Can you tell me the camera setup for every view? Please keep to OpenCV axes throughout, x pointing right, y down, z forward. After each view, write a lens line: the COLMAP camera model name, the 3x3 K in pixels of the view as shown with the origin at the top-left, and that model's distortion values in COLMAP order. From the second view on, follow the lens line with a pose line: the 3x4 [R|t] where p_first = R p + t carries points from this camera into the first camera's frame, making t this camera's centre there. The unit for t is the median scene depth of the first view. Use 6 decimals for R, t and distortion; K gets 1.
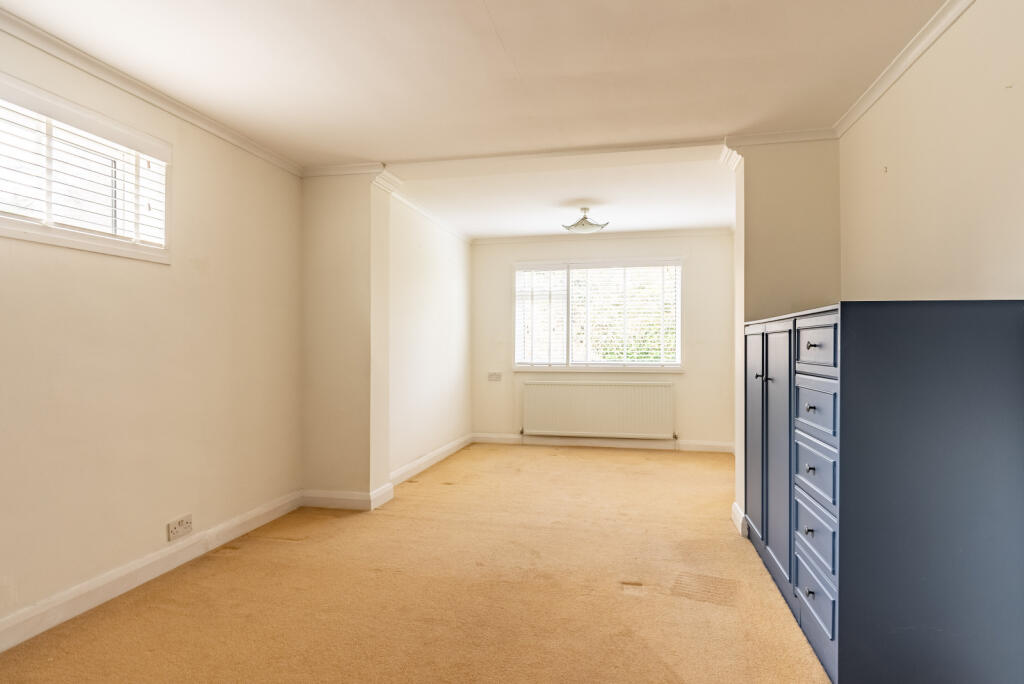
lens RADIAL K [[559.1, 0, 512.4], [0, 559.1, 343.1], [0, 0, 1]] dist [-0.003263, 0.004475]
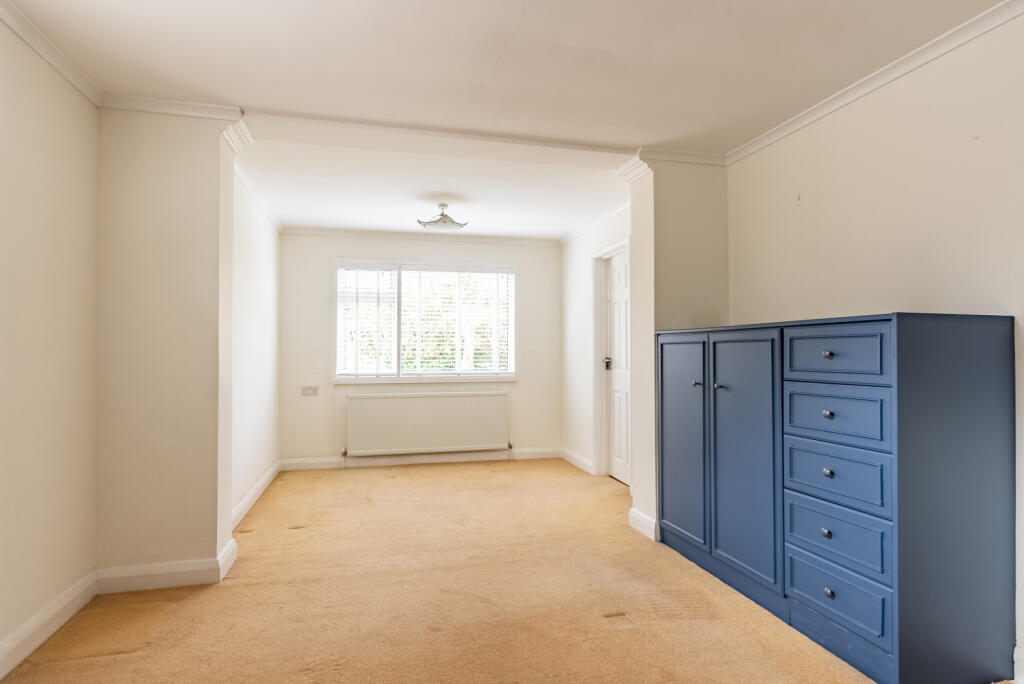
lens RADIAL K [[559.1, 0, 512.3], [0, 559.1, 345.5], [0, 0, 1]] dist [-0.003263, 0.004475]
pose [[0.893065, 0.005267, 0.449896, -0.235774], [-0.000555, 0.999944, -0.010605, -0.000231], [-0.449927, 0.009221, 0.893018, 0.172361]]
